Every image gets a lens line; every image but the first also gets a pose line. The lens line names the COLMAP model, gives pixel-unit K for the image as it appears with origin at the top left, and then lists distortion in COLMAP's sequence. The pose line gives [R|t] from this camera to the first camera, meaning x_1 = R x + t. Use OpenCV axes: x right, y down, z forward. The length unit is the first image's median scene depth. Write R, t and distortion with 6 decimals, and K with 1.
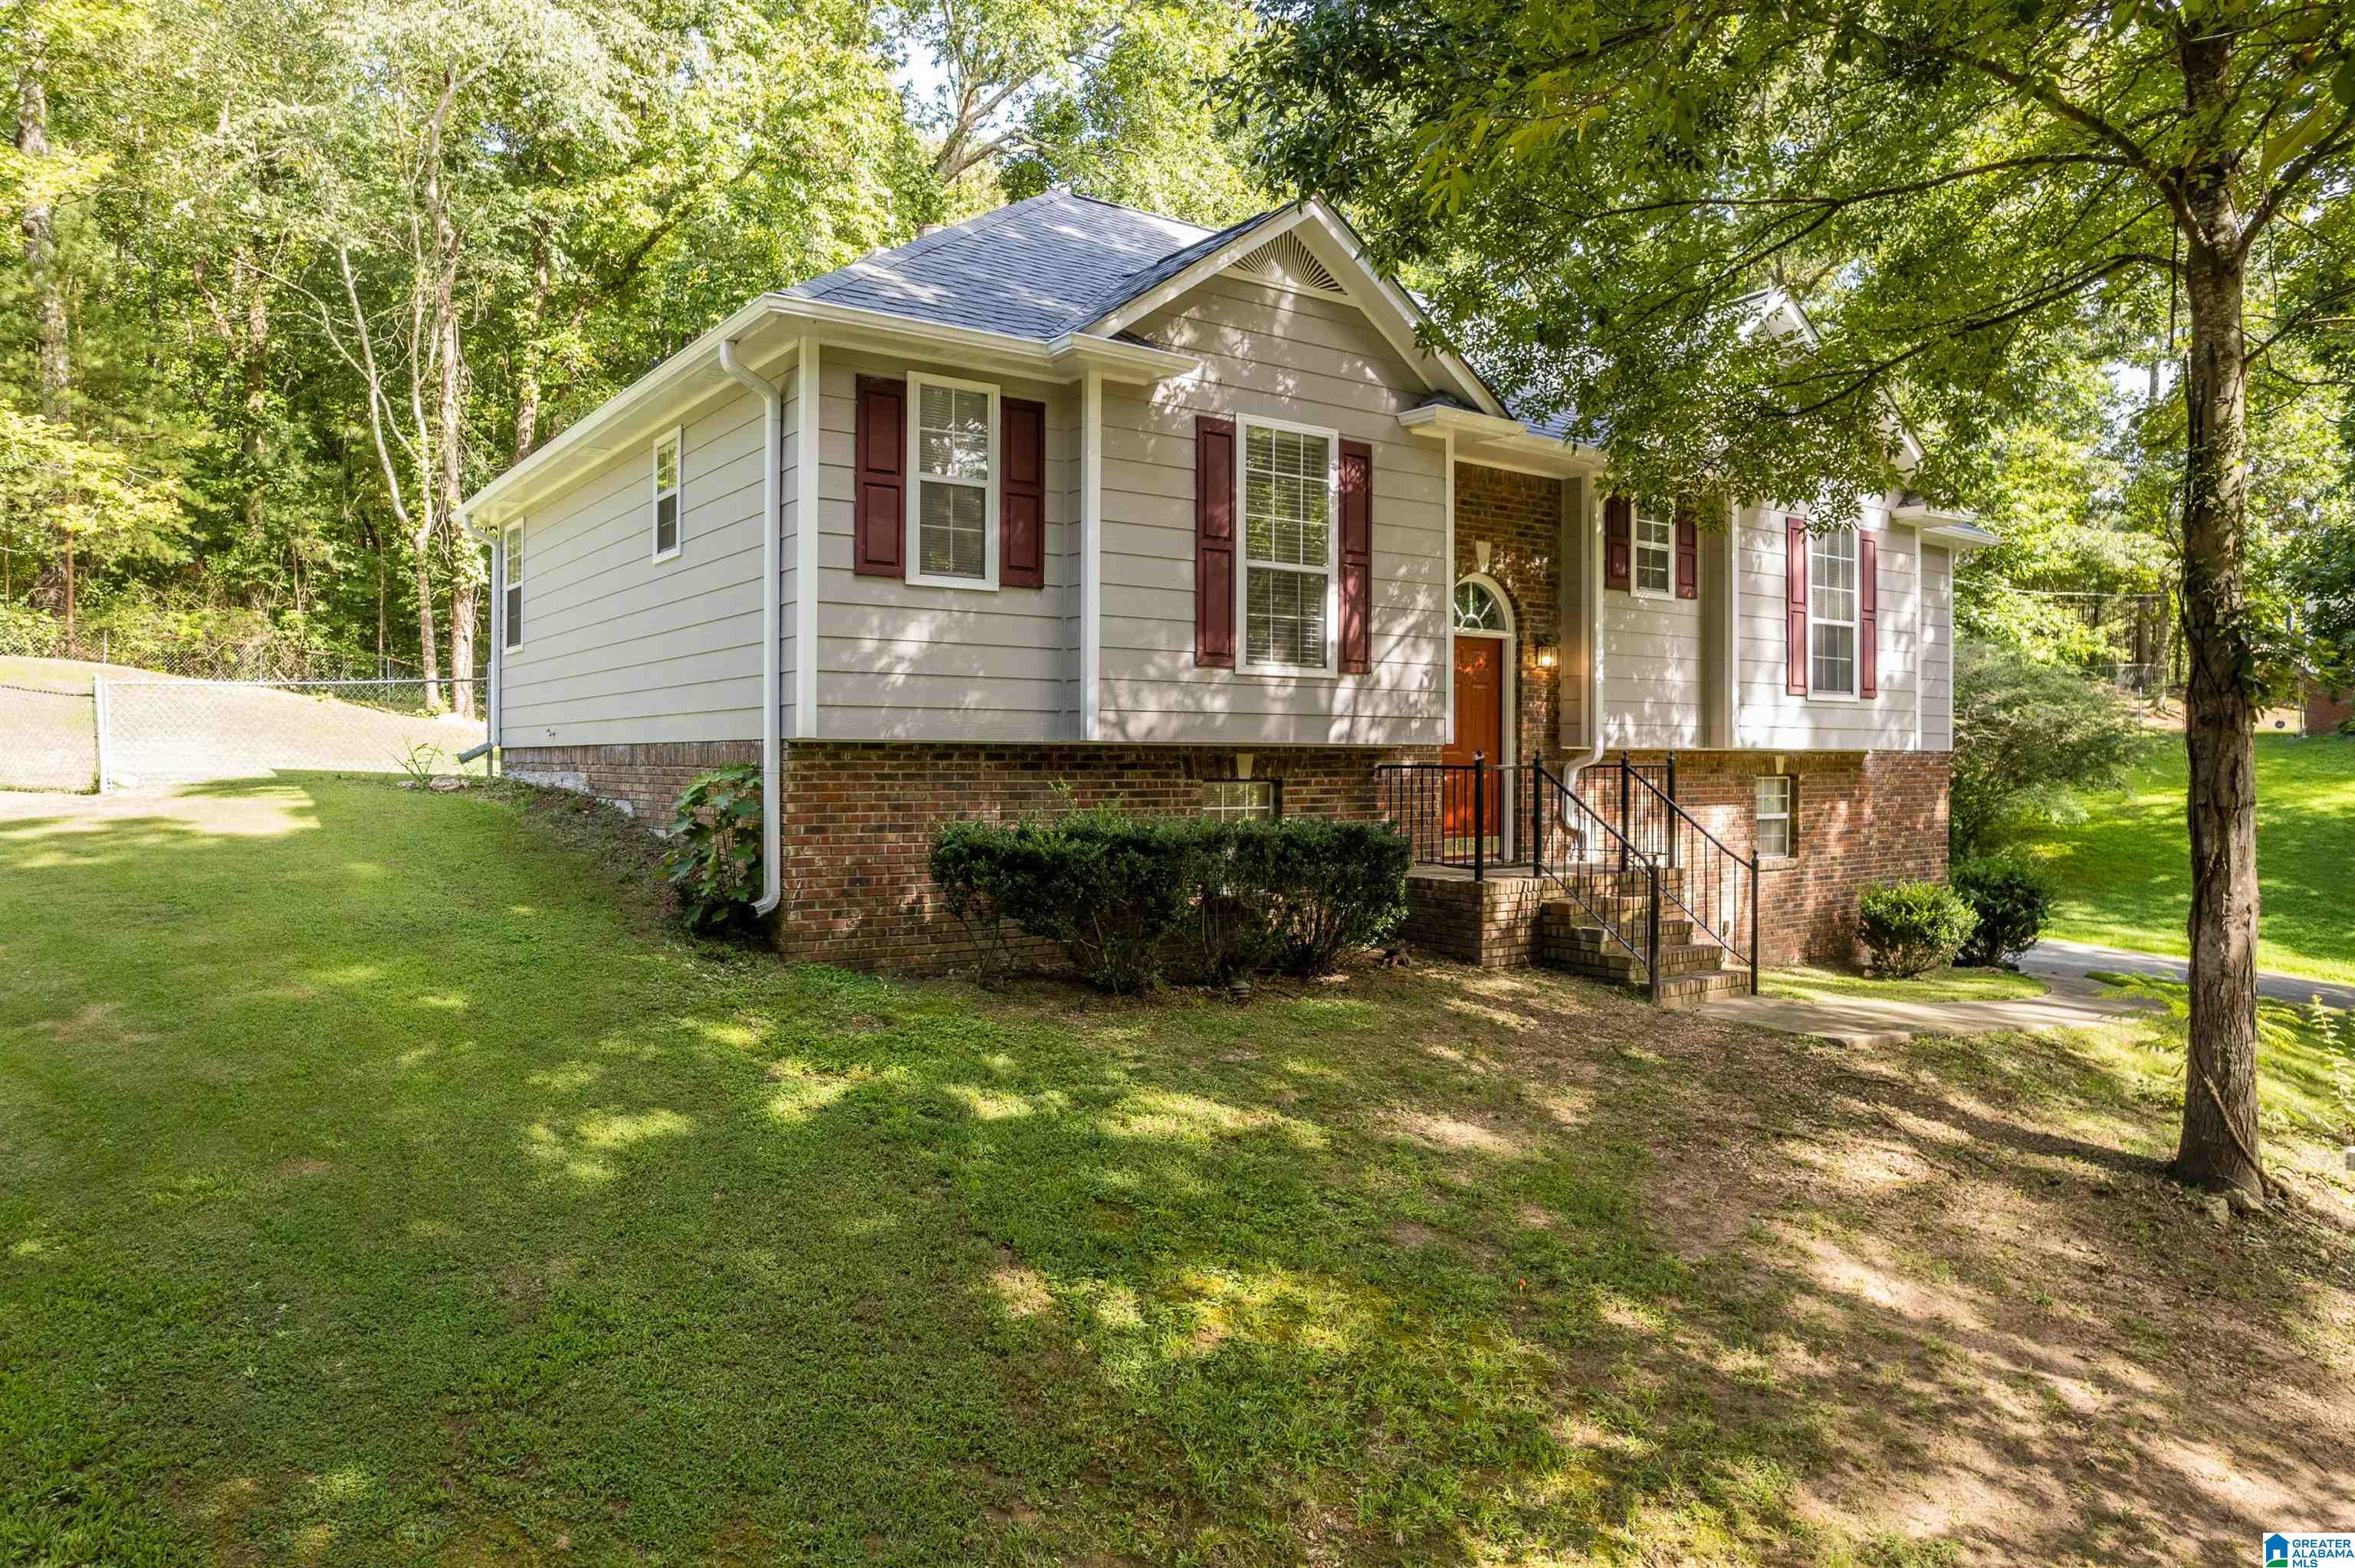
lens RADIAL K [[1502.4, 0, 1189.7], [0, 1502.4, 776.0], [0, 0, 1]] dist [-0.038687, 0.020759]
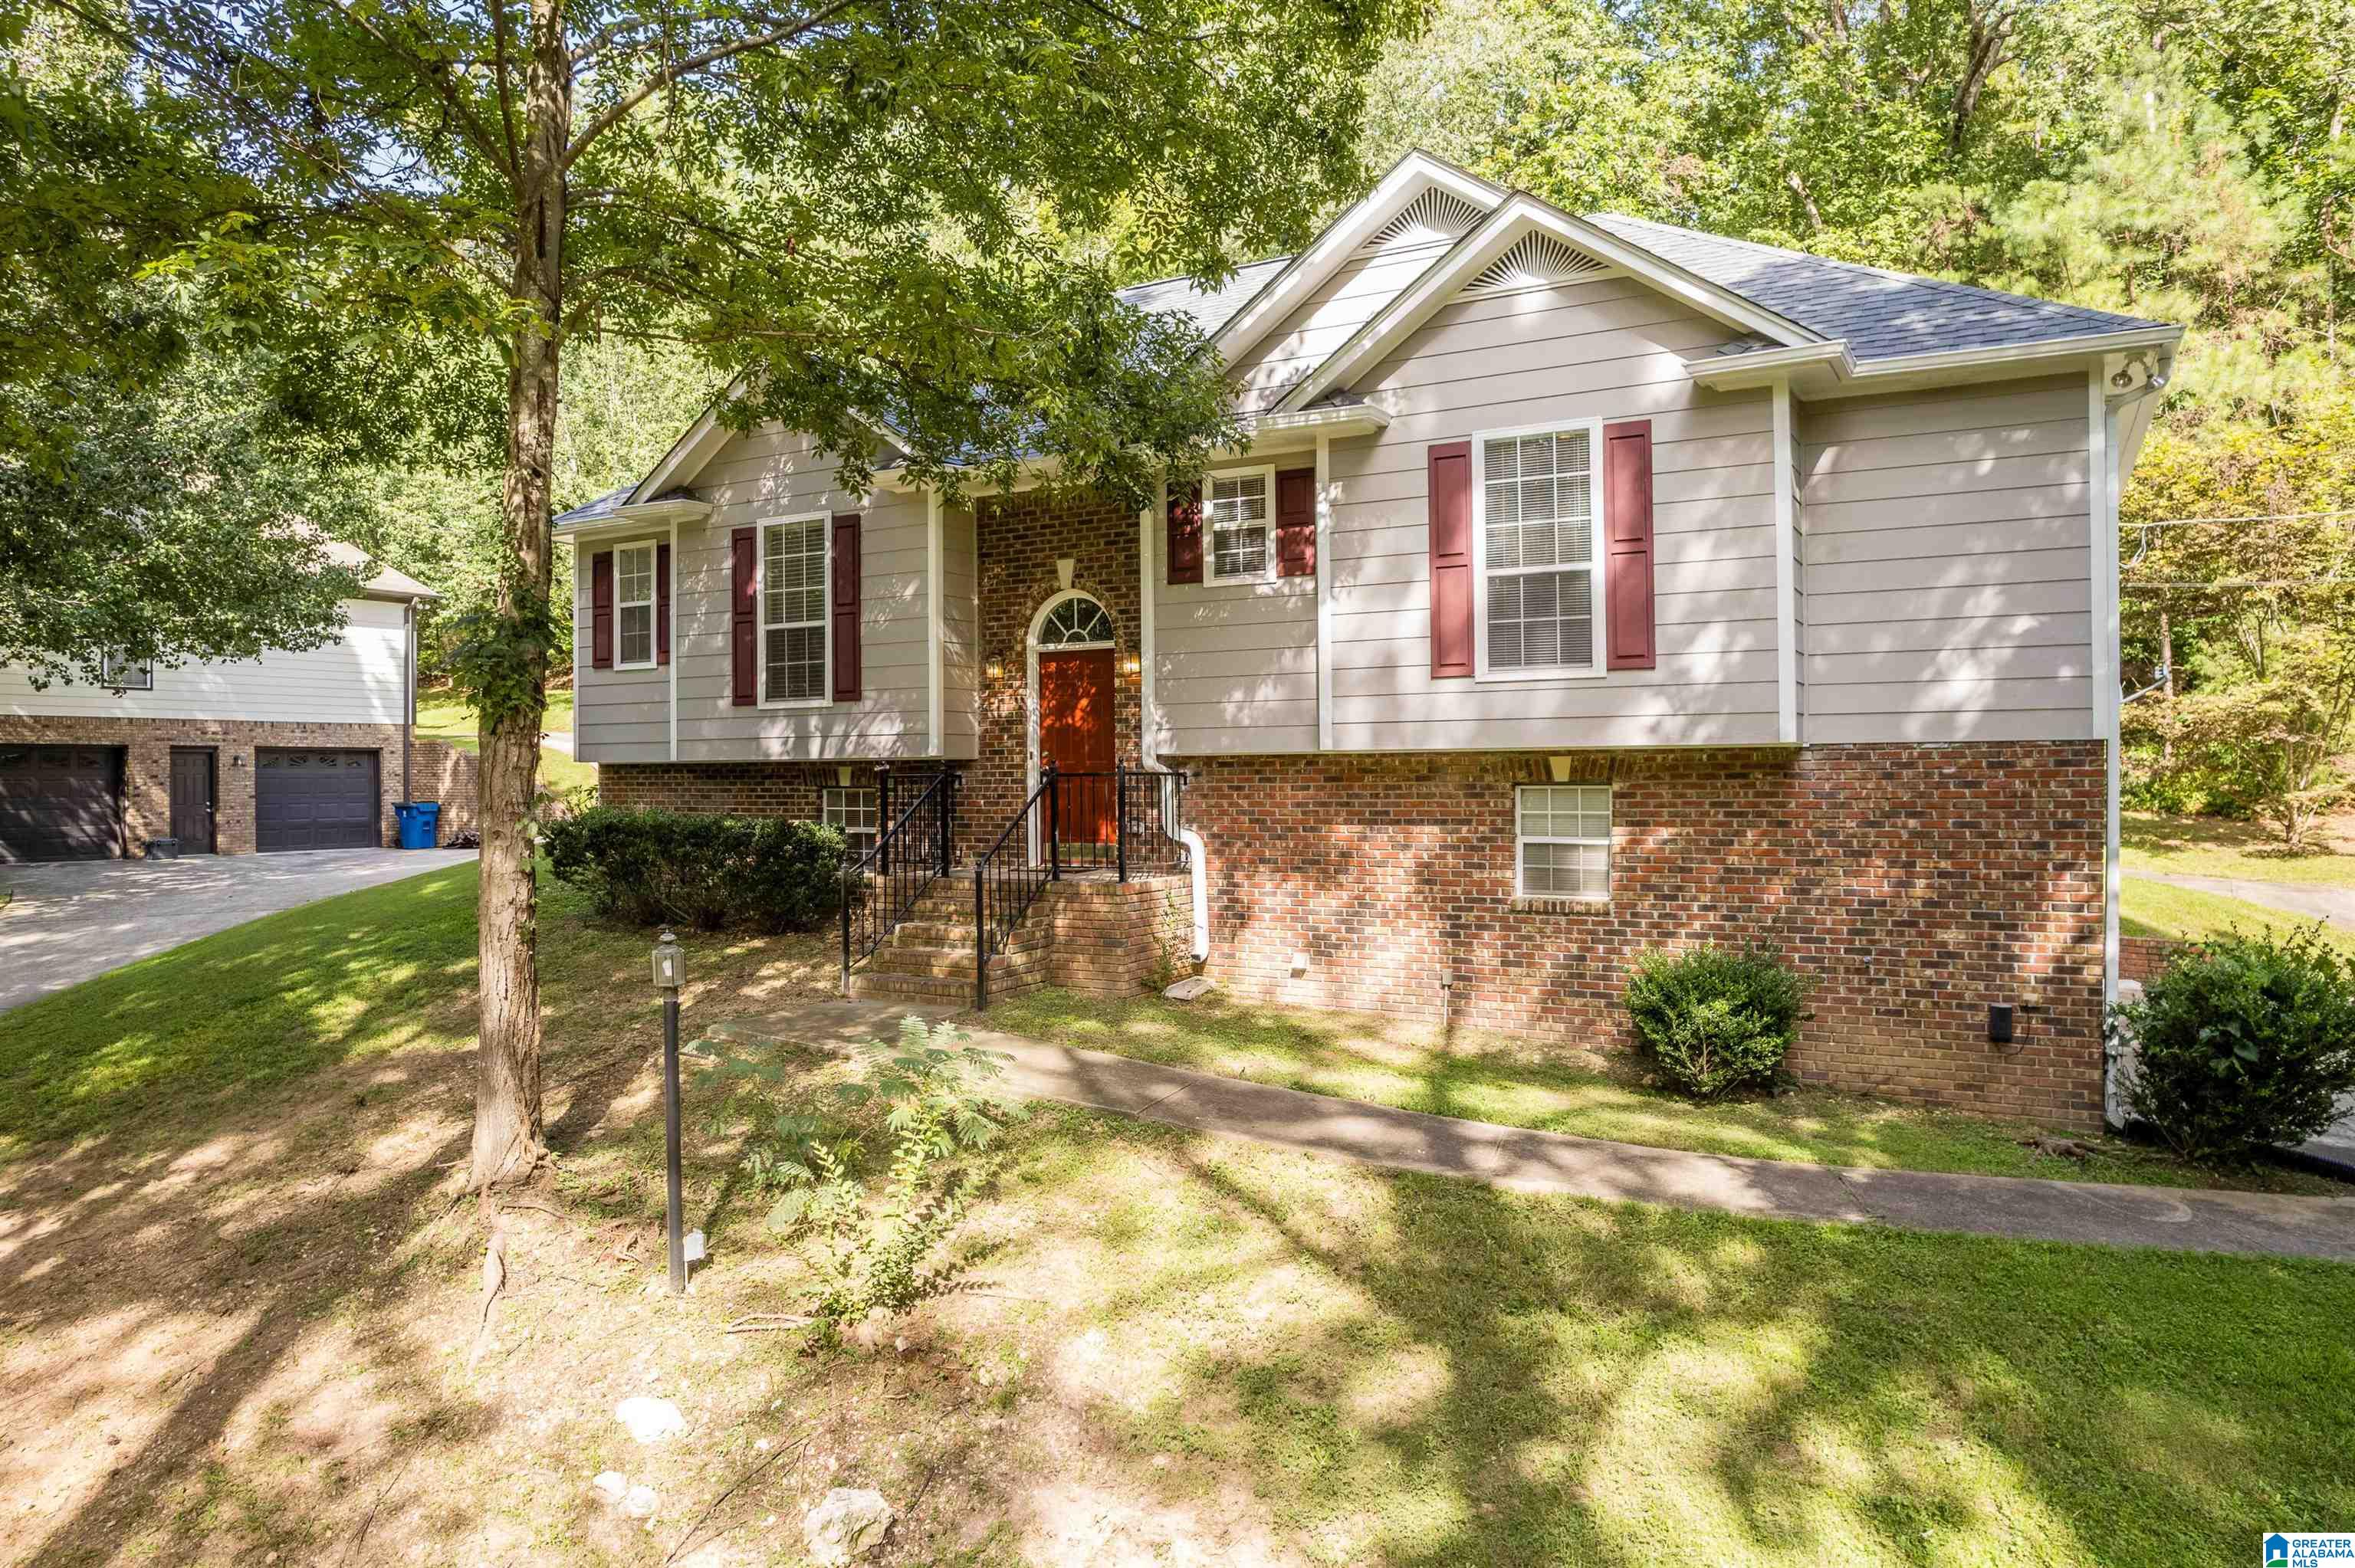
lens RADIAL K [[1502.4, 0, 1155.2], [0, 1502.4, 786.2], [0, 0, 1]] dist [-0.038687, 0.020759]
pose [[0.404589, 0.002809, -0.914494, 1.445321], [-0.001045, 0.999996, 0.002610, -0.001880], [0.914498, -0.000100, 0.404590, 0.787437]]
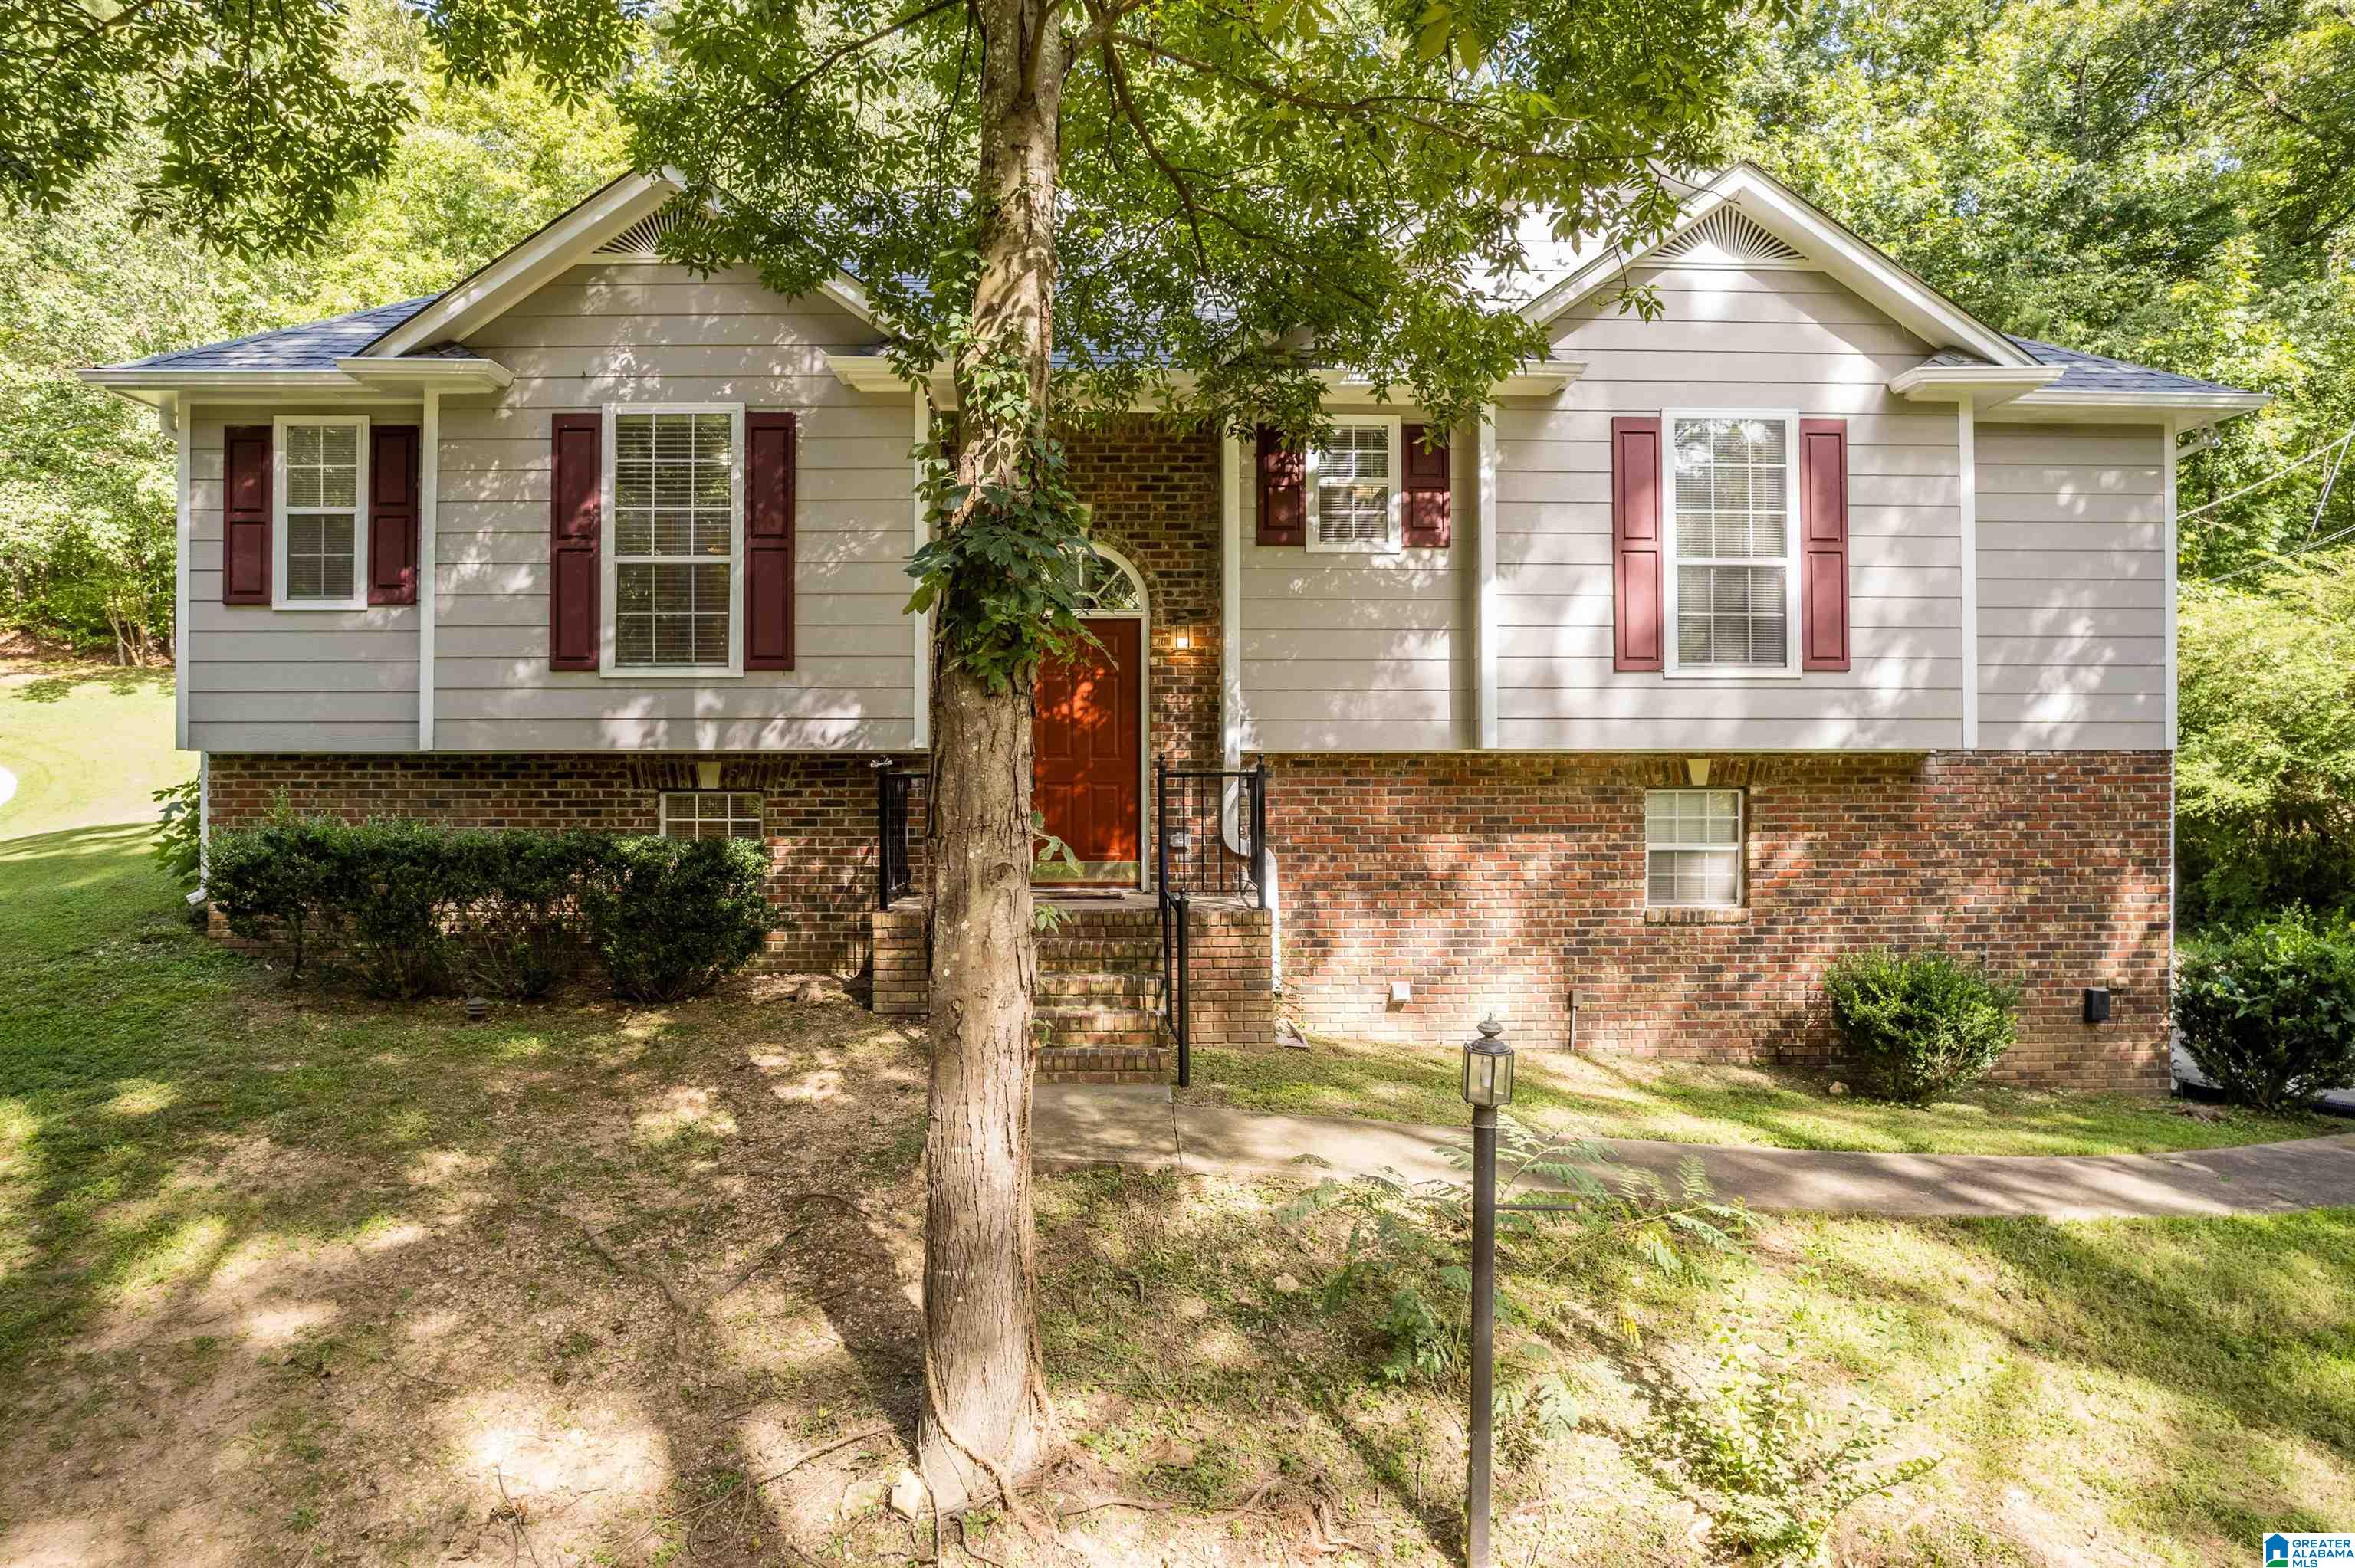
lens RADIAL K [[1502.4, 0, 1186.2], [0, 1502.4, 771.8], [0, 0, 1]] dist [-0.038687, 0.020759]
pose [[0.817928, -0.003416, -0.575311, 0.885940], [-0.003668, 0.999931, -0.011152, 0.000585], [0.575309, 0.011232, 0.817859, 0.446841]]
